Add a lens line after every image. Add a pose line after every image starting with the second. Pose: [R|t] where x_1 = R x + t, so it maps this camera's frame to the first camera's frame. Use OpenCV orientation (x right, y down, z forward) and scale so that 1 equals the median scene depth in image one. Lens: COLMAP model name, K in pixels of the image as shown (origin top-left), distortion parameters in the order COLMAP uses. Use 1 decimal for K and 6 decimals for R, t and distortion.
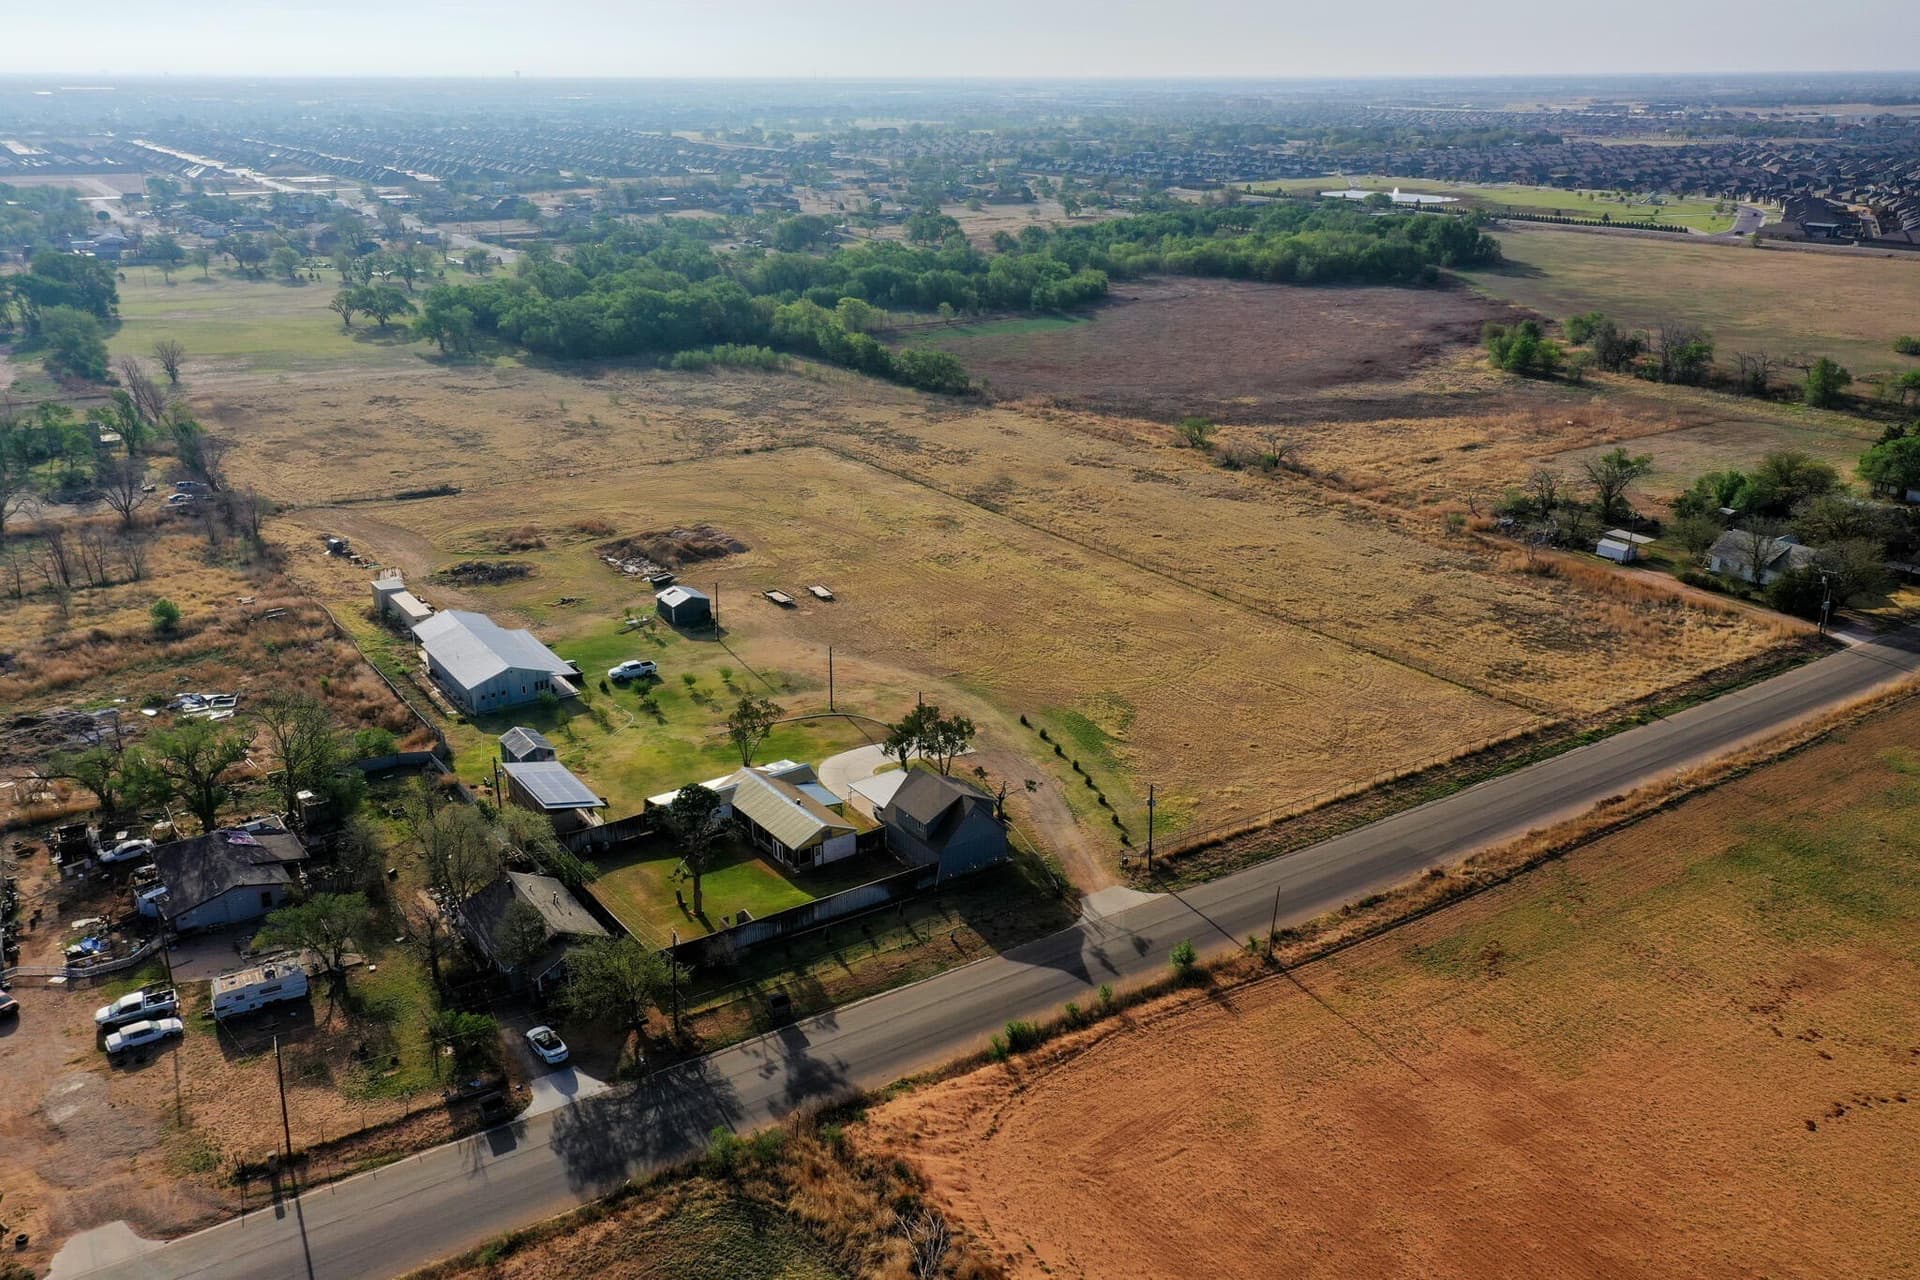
lens RADIAL K [[1522.2, 0, 967.5], [0, 1522.2, 629.7], [0, 0, 1]] dist [0.016448, 0.002544]
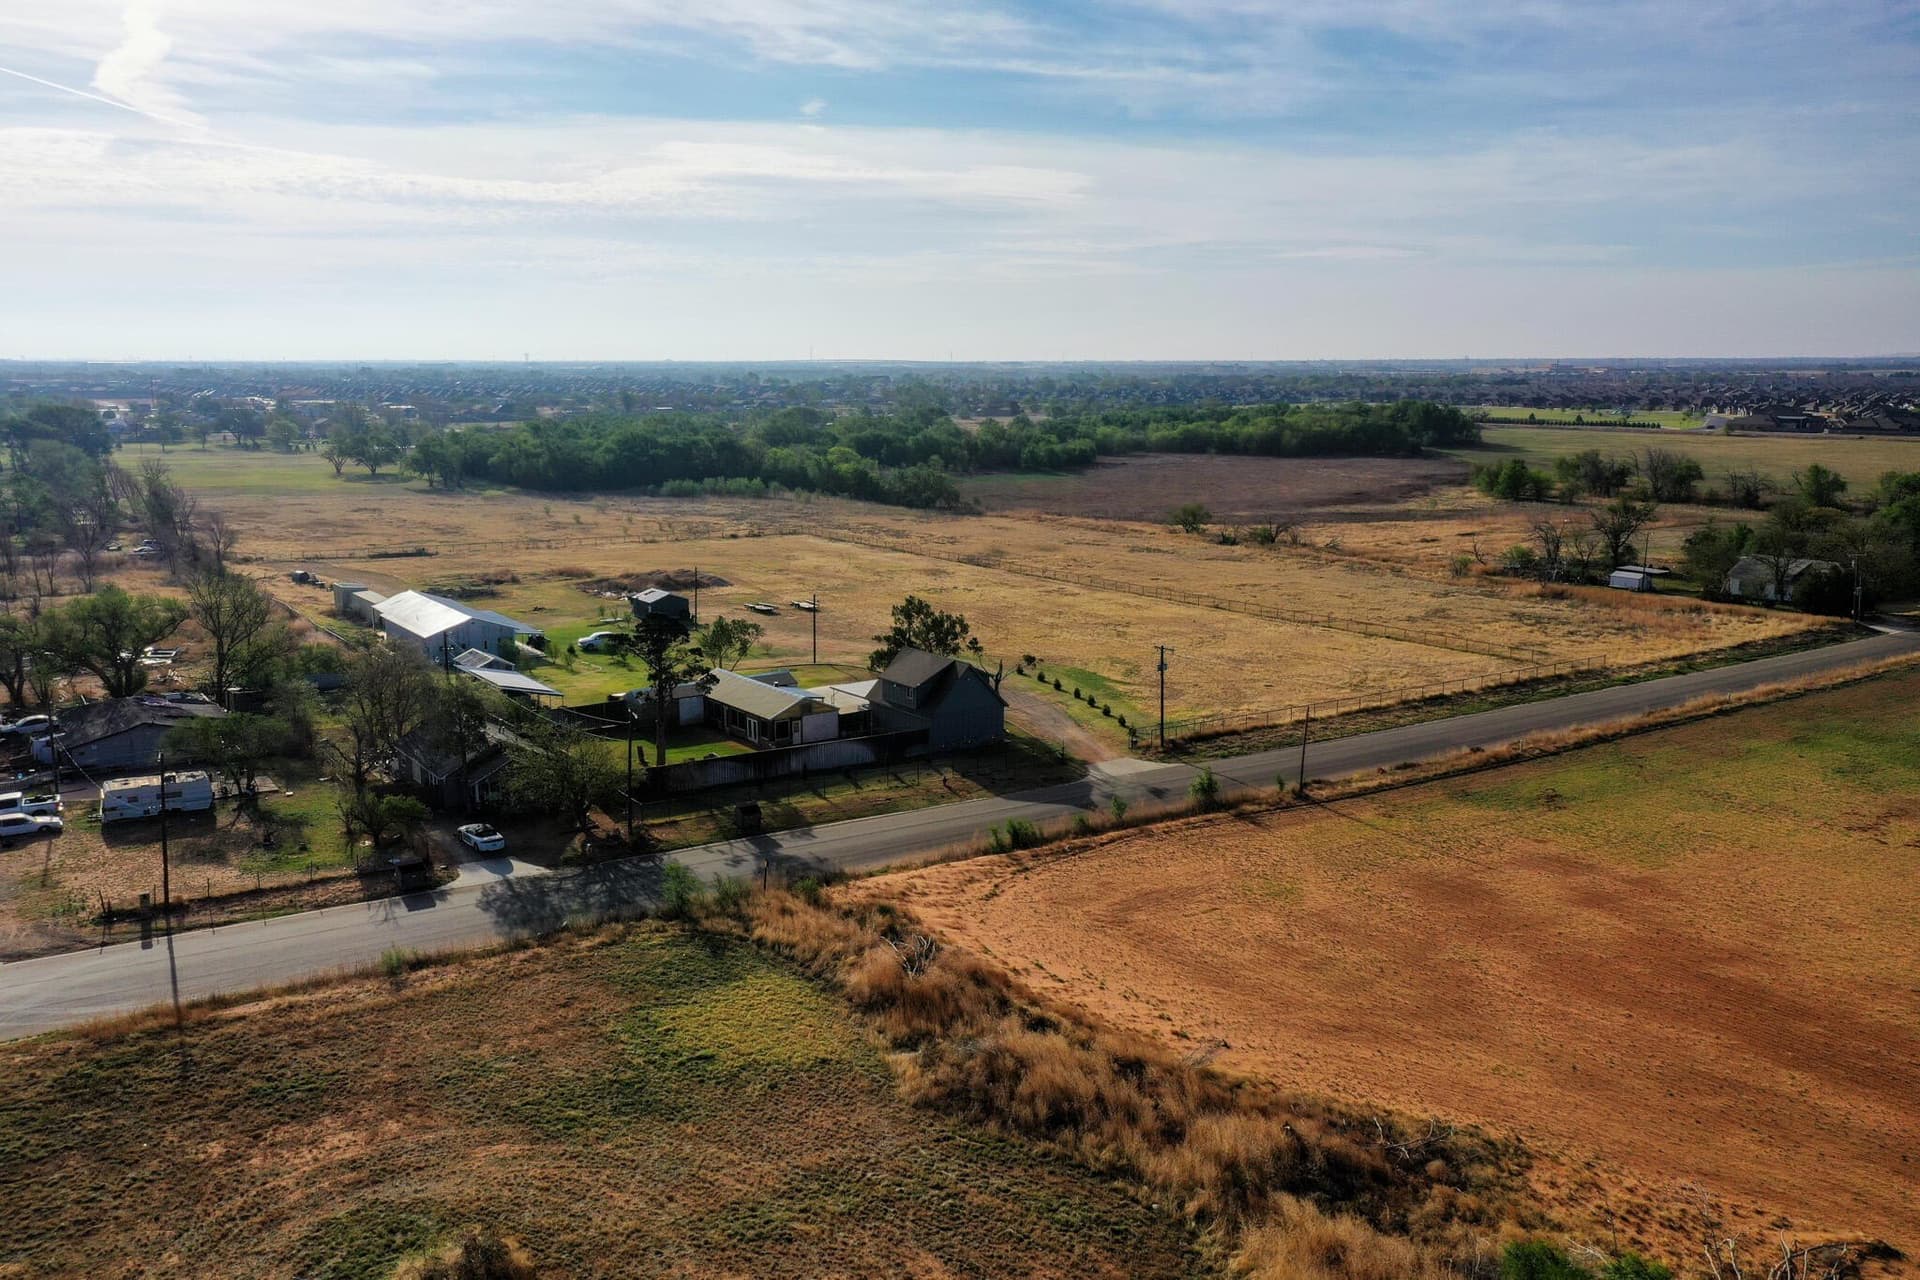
lens RADIAL K [[1522.2, 0, 967.5], [0, 1522.2, 629.7], [0, 0, 1]] dist [0.016448, 0.002544]
pose [[0.999971, -0.003491, 0.006761, -0.001725], [0.004599, 0.985192, -0.171394, 0.188314], [-0.006063, 0.171420, 0.985179, 0.073483]]
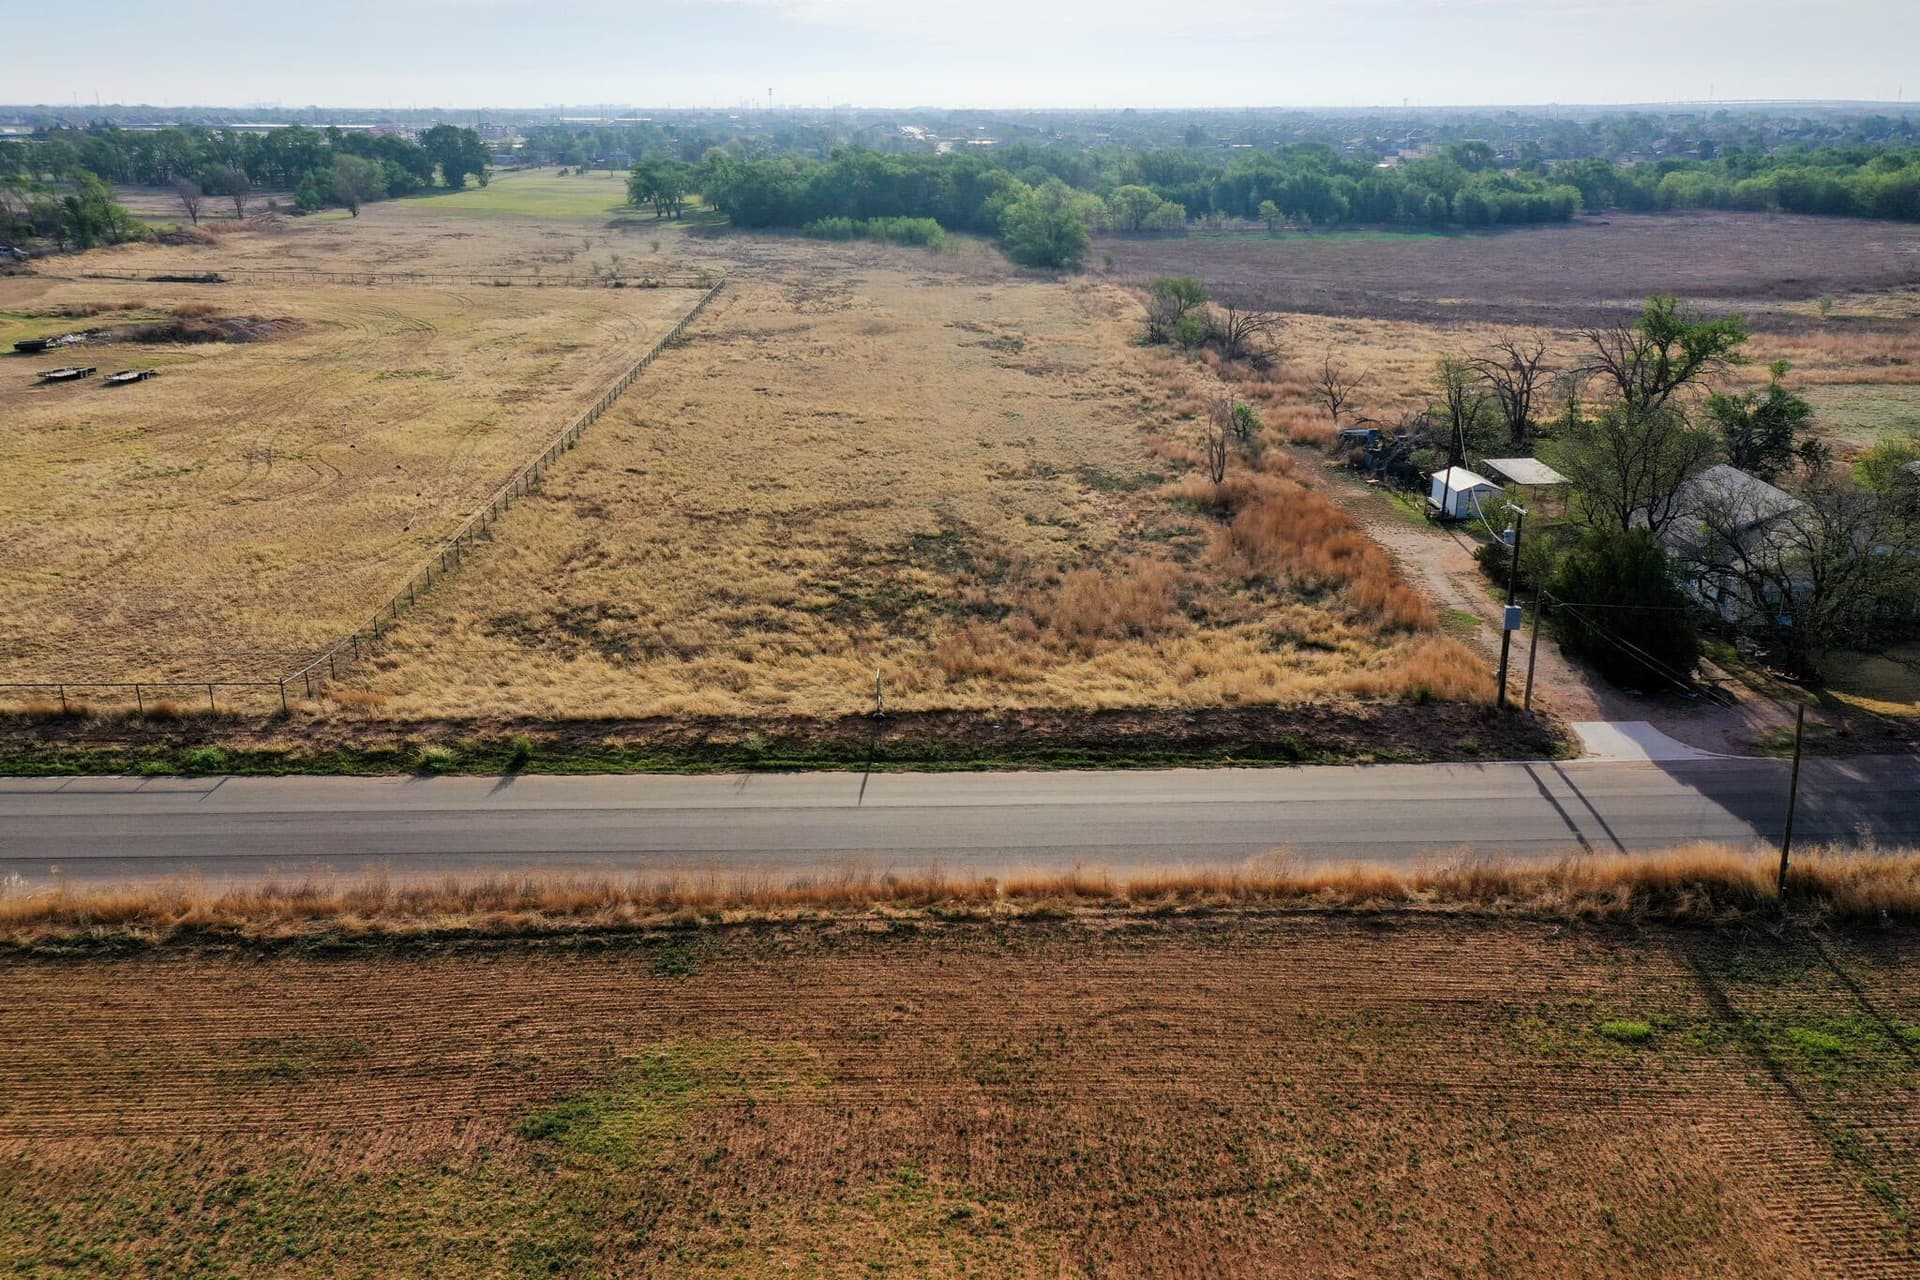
lens RADIAL K [[1501.6, 0, 960.0], [0, 1501.6, 640.0], [0, 0, 1]] dist [0.014707, 0.002494]
pose [[0.850970, 0.175456, -0.495040, 0.689258], [-0.181052, 0.982774, 0.037095, -0.002138], [0.493021, 0.058062, 0.868078, 0.742931]]
